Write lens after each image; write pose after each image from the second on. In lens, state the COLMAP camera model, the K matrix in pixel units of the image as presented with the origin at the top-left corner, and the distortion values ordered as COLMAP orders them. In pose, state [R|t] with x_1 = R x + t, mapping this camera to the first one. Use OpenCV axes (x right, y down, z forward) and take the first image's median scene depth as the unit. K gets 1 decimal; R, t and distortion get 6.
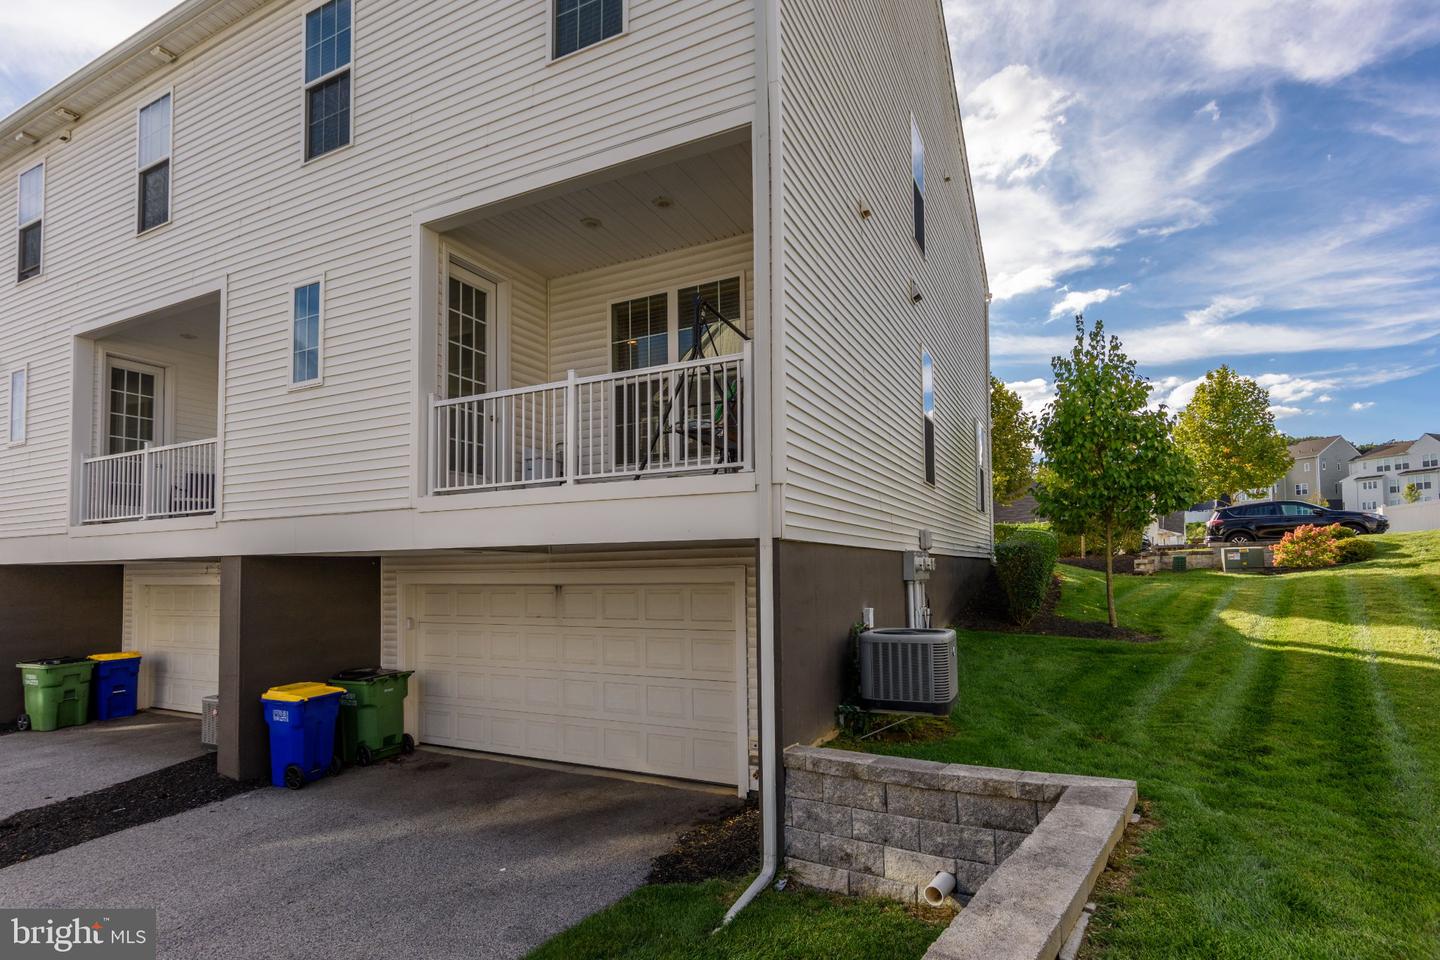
lens RADIAL K [[699.6, 0, 809.4], [0, 699.6, 463.4], [0, 0, 1]] dist [0.003035, 0.000114]
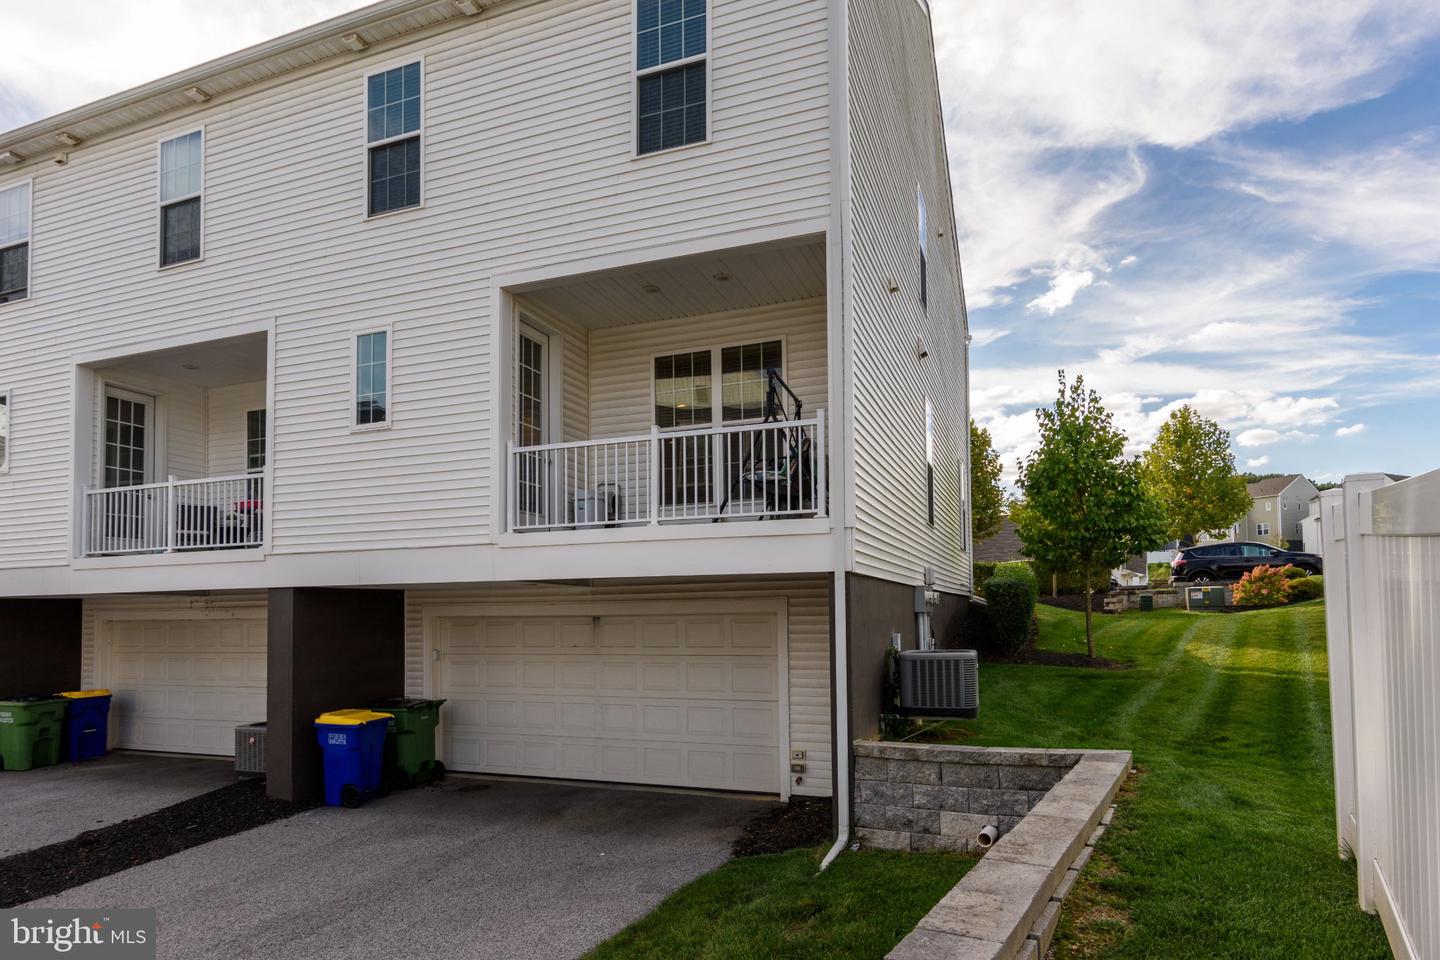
lens RADIAL K [[790.2, 0, 802.2], [0, 790.2, 483.7], [0, 0, 1]] dist [0.003342, -0.000907]
pose [[0.996420, 0.014913, 0.083217, -0.154300], [-0.013856, 0.999816, -0.013259, -0.018366], [-0.083399, 0.012058, 0.996443, -0.243608]]
